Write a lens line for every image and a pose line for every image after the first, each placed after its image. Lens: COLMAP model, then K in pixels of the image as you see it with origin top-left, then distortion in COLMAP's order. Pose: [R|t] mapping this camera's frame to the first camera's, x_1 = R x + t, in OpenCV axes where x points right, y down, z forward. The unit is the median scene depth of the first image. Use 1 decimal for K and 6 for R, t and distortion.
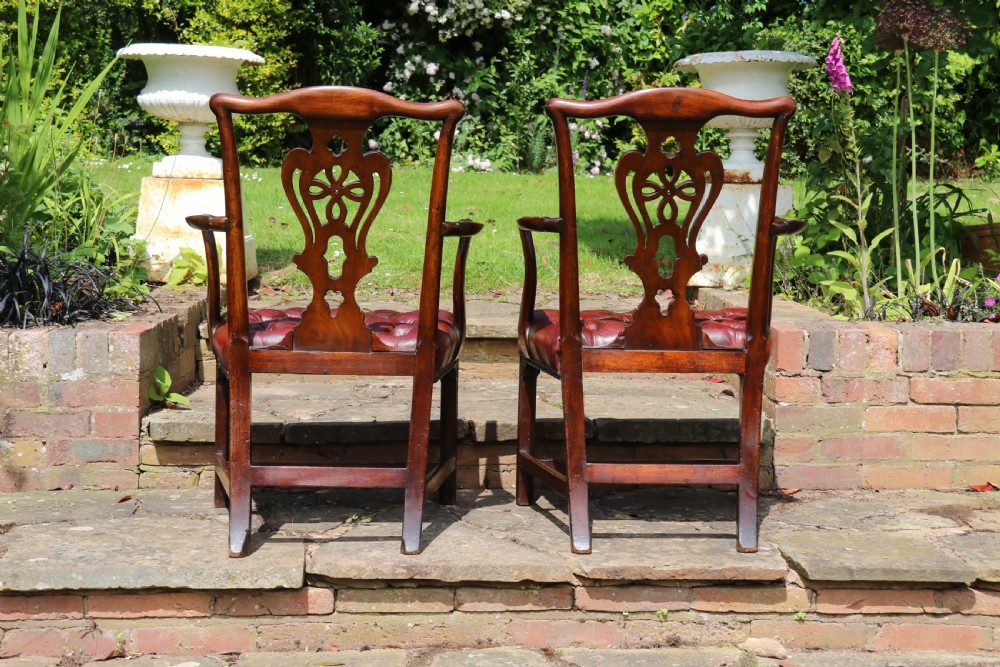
lens RADIAL K [[1457.1, 0, 527.7], [0, 1457.1, 355.5], [0, 0, 1]] dist [0.208152, 0.000000]
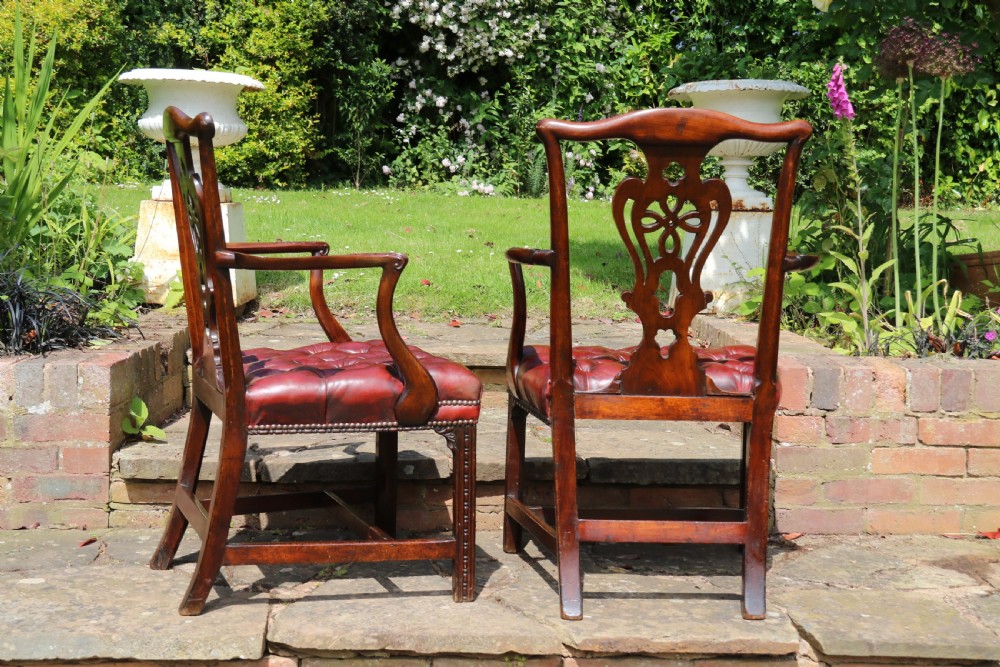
lens RADIAL K [[1306.3, 0, 517.8], [0, 1306.3, 361.8], [0, 0, 1]] dist [0.125386, 0.000000]
pose [[0.999934, 0.009090, -0.007064, 0.005962], [-0.009081, 0.999958, 0.001252, -0.019921], [0.007075, -0.001188, 0.999974, 0.144571]]
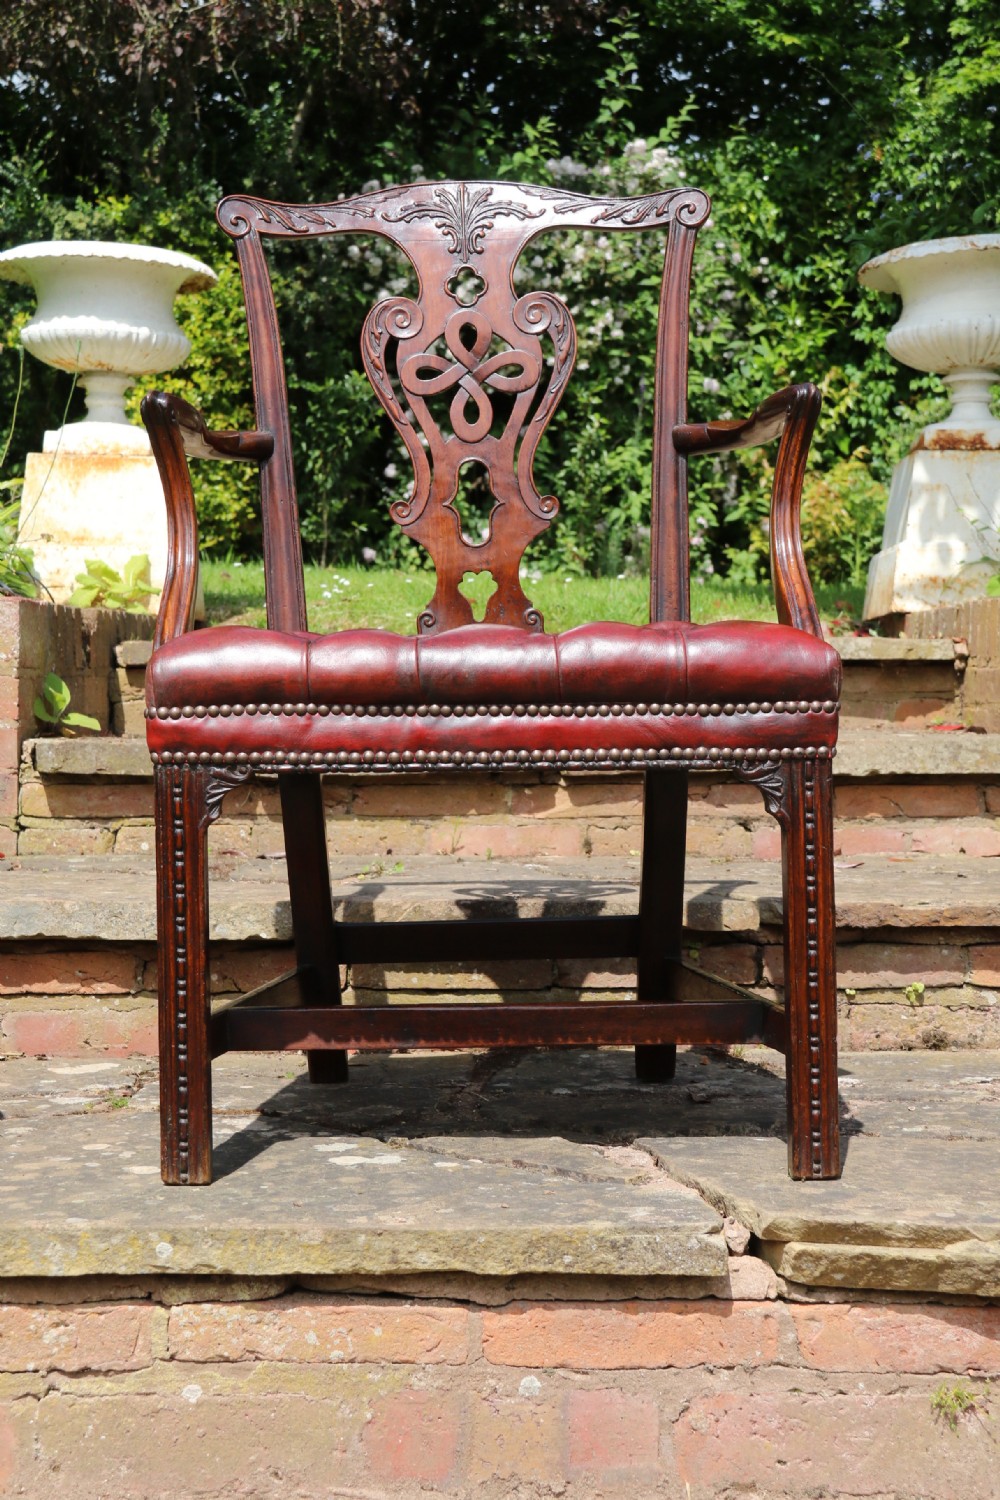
lens RADIAL K [[2148.6, 0, 531.6], [0, 2148.6, 759.5], [0, 0, 1]] dist [0.199027, 0.000000]
pose [[0.999576, -0.009445, -0.027550, -0.026310], [0.007650, 0.997886, -0.064533, 0.106916], [0.028101, 0.064295, 0.997535, 0.111255]]
